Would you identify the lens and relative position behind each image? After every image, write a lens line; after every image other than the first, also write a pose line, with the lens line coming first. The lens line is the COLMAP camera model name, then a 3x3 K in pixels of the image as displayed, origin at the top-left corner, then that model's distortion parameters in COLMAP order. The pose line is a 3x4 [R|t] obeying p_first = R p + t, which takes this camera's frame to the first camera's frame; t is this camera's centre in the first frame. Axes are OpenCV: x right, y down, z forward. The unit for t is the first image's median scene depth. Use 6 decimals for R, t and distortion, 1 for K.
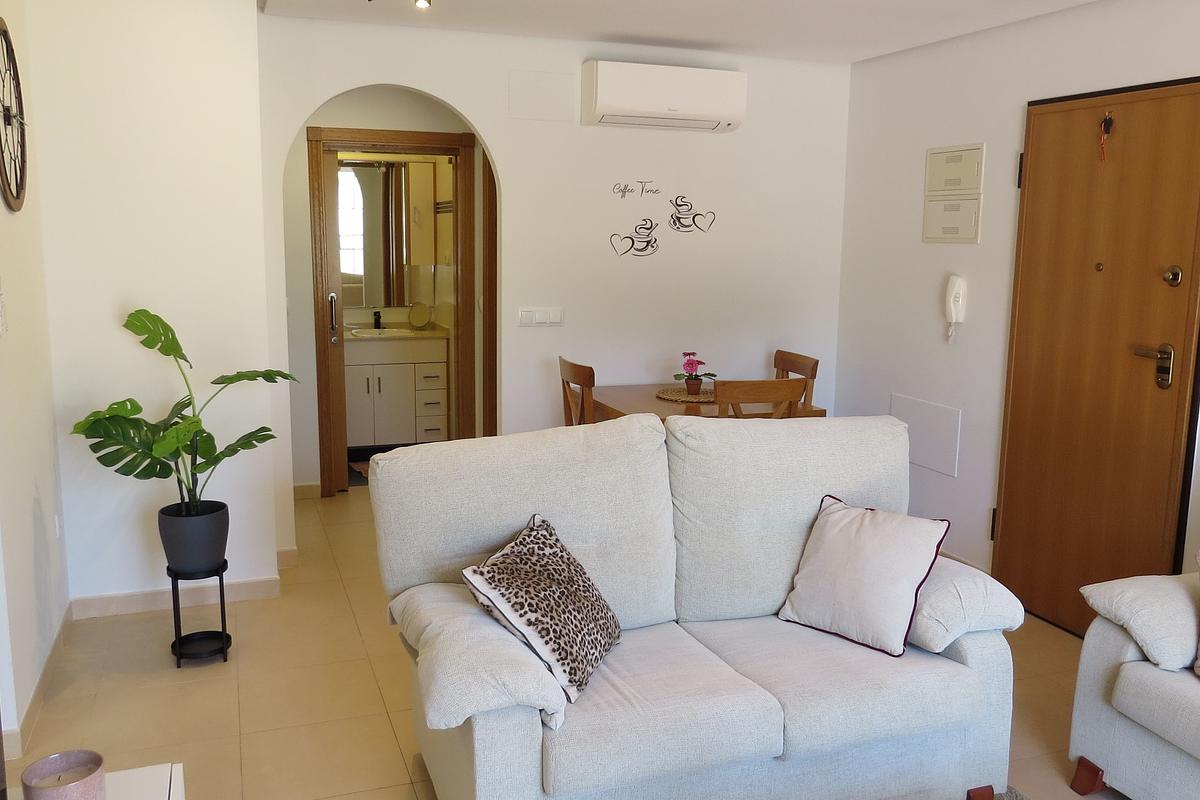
lens RADIAL K [[1011.4, 0, 597.0], [0, 1011.4, 397.3], [0, 0, 1]] dist [-0.041548, 0.034796]
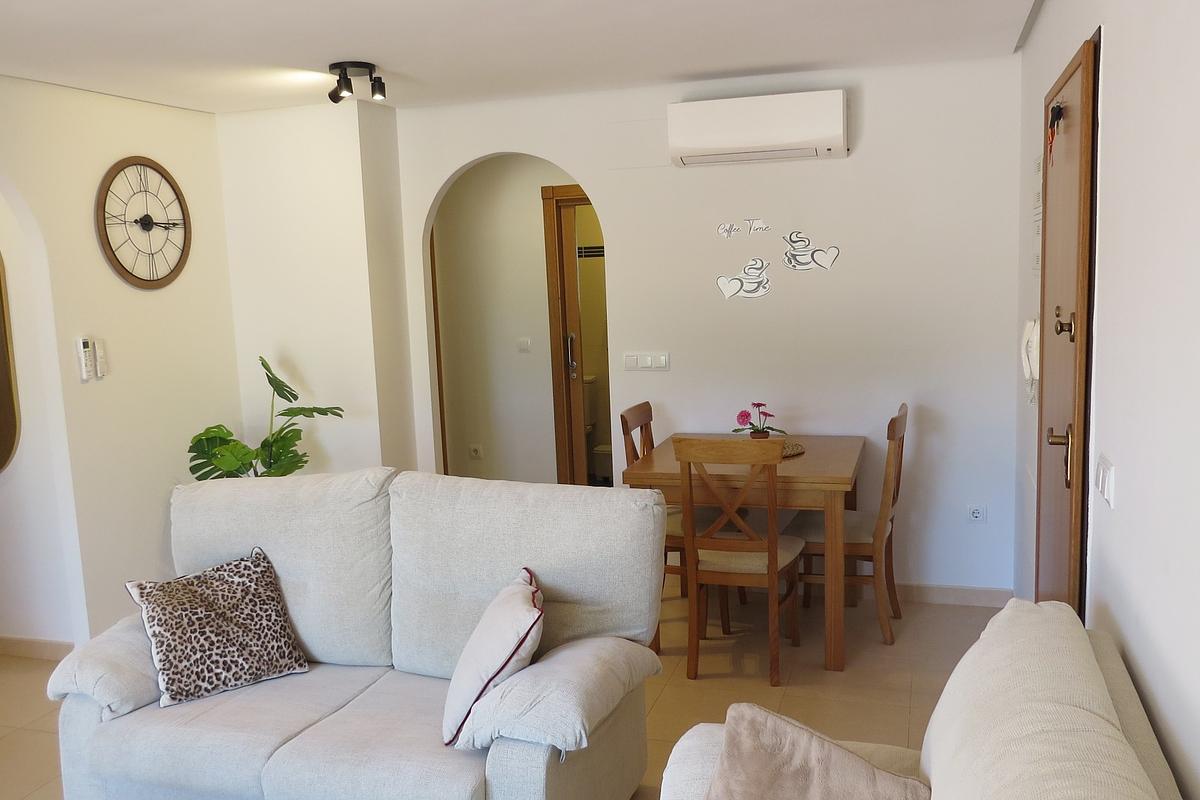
lens RADIAL K [[1011.4, 0, 603.6], [0, 1011.4, 404.1], [0, 0, 1]] dist [-0.041548, 0.034796]
pose [[0.805105, 0.041615, -0.591670, 0.508728], [-0.048514, 0.998814, 0.004236, -0.039114], [0.591145, 0.025294, 0.806169, 0.165388]]
